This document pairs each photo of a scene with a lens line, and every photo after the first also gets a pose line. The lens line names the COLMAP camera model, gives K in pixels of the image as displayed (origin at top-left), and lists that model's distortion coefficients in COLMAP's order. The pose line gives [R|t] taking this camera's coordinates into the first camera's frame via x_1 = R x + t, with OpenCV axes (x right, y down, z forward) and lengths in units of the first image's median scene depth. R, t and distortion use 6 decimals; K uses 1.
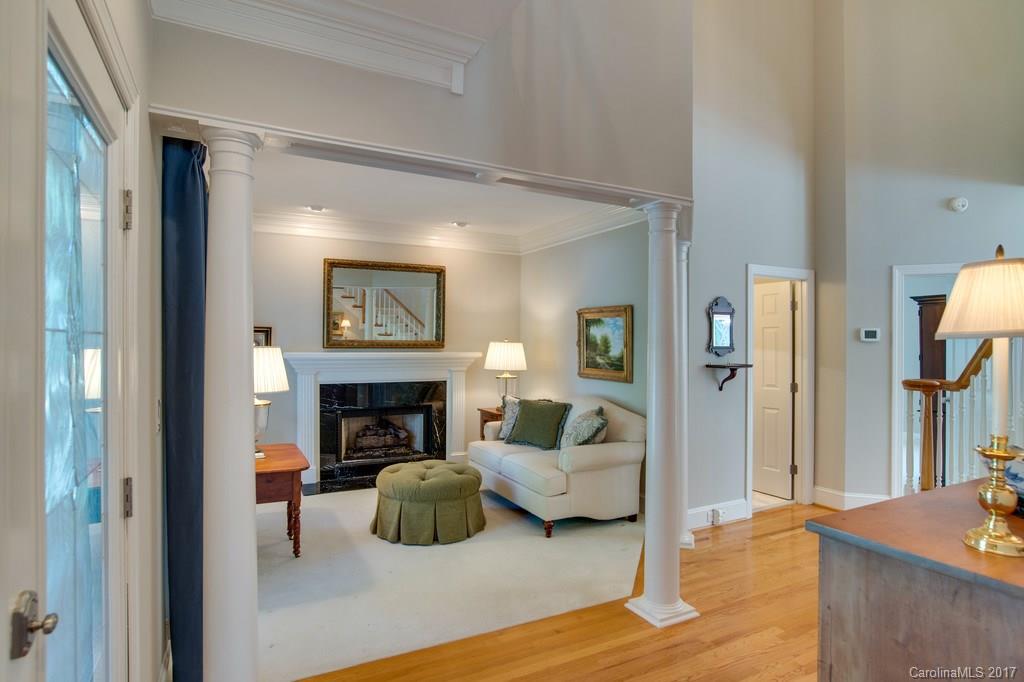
lens RADIAL K [[548.8, 0, 512.0], [0, 548.8, 341.0], [0, 0, 1]] dist [-0.037625, 0.000344]
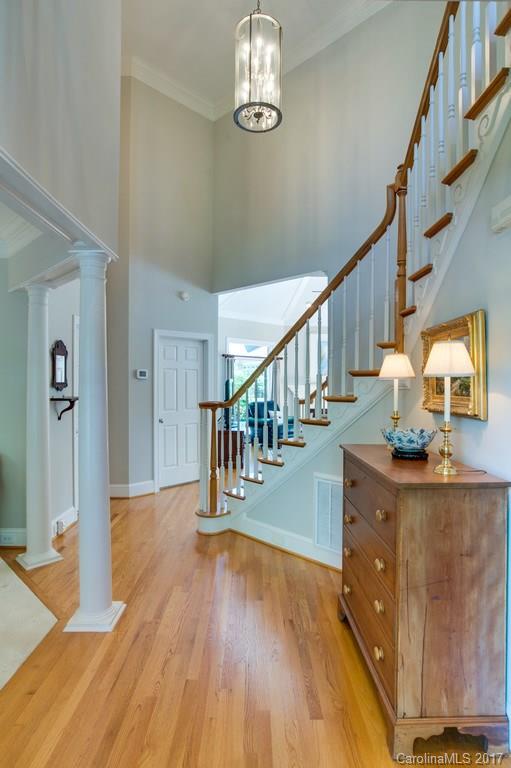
lens RADIAL K [[416.2, 0, 255.5], [0, 416.2, 384.0], [0, 0, 1]] dist [-0.002774, 0.000386]
pose [[0.459362, -0.008551, 0.888208, -0.226161], [-0.003862, 0.999925, 0.011624, 0.001443], [-0.888241, -0.008770, 0.459295, 0.214633]]
